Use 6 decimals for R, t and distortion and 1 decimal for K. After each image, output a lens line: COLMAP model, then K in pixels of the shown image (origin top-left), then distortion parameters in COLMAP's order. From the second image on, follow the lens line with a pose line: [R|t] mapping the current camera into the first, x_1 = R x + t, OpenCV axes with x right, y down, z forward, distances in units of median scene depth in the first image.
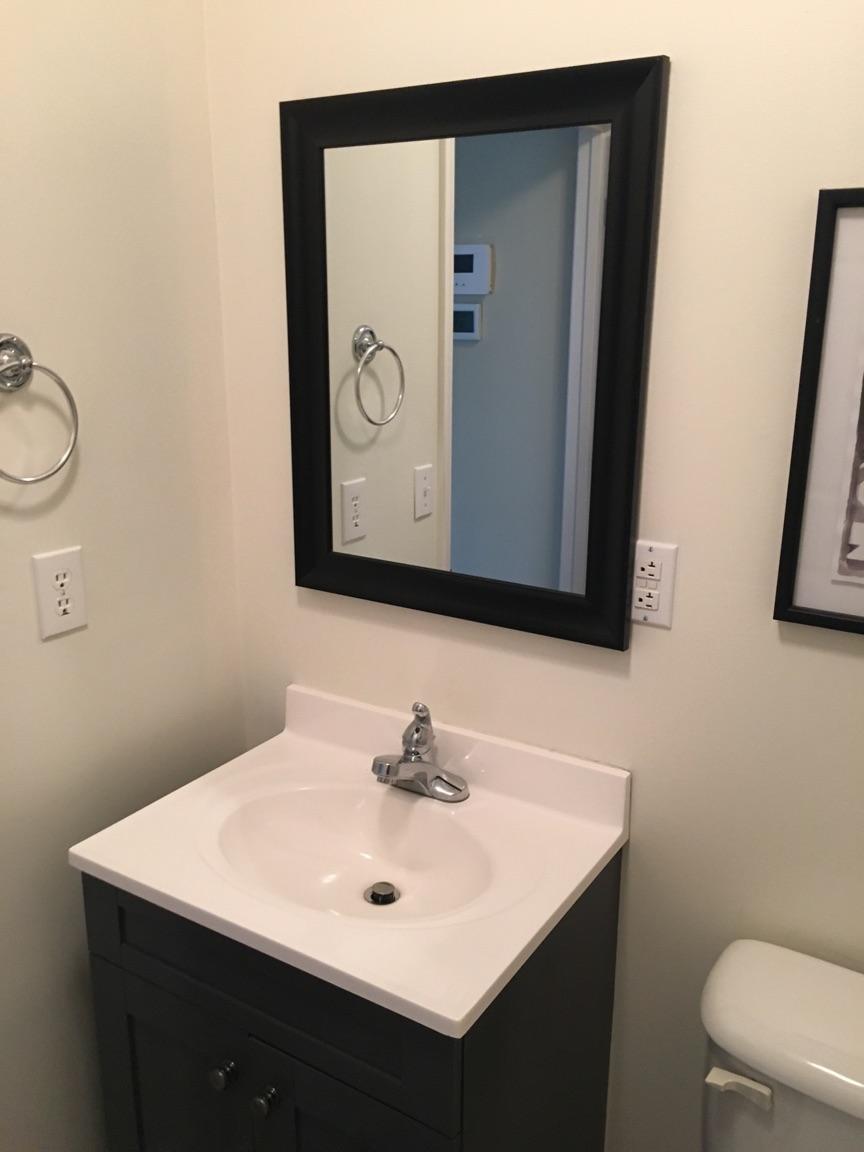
lens RADIAL K [[981.6, 0, 432.0], [0, 981.6, 576.0], [0, 0, 1]] dist [0.099681, -0.143461]
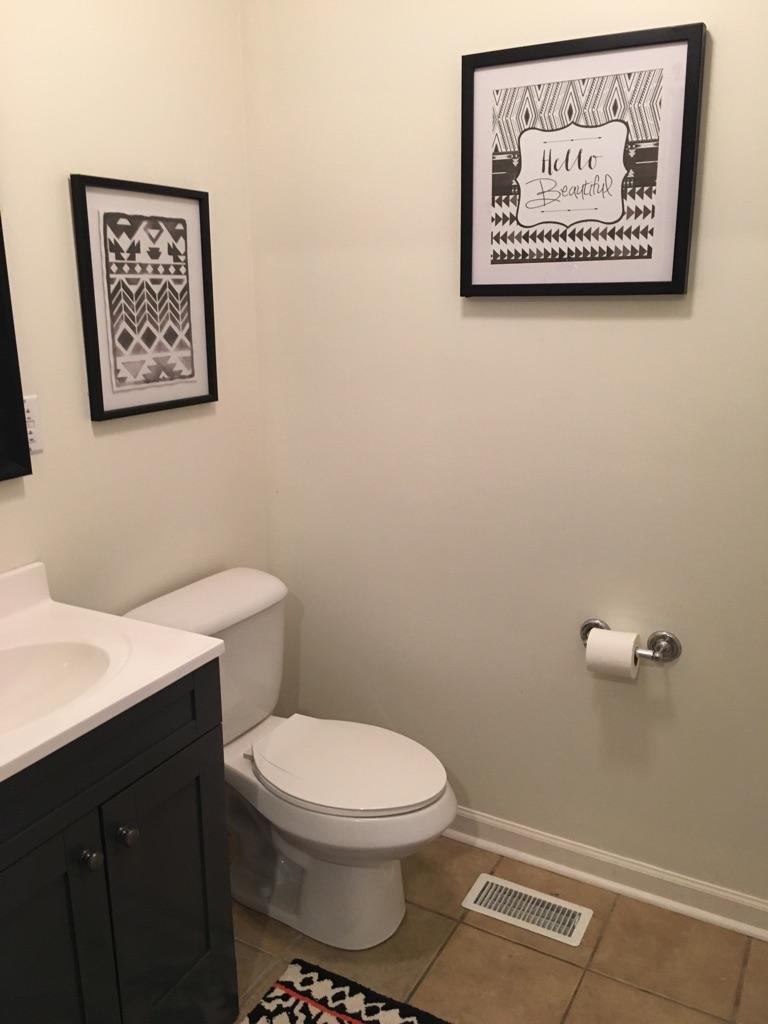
lens RADIAL K [[872.5, 0, 384.0], [0, 872.5, 512.0], [0, 0, 1]] dist [0.099681, -0.143461]
pose [[-0.059302, -0.247154, 0.967160, -1.272519], [0.292182, 0.922136, 0.253564, -0.058196], [-0.954522, 0.297623, 0.017529, 0.572984]]
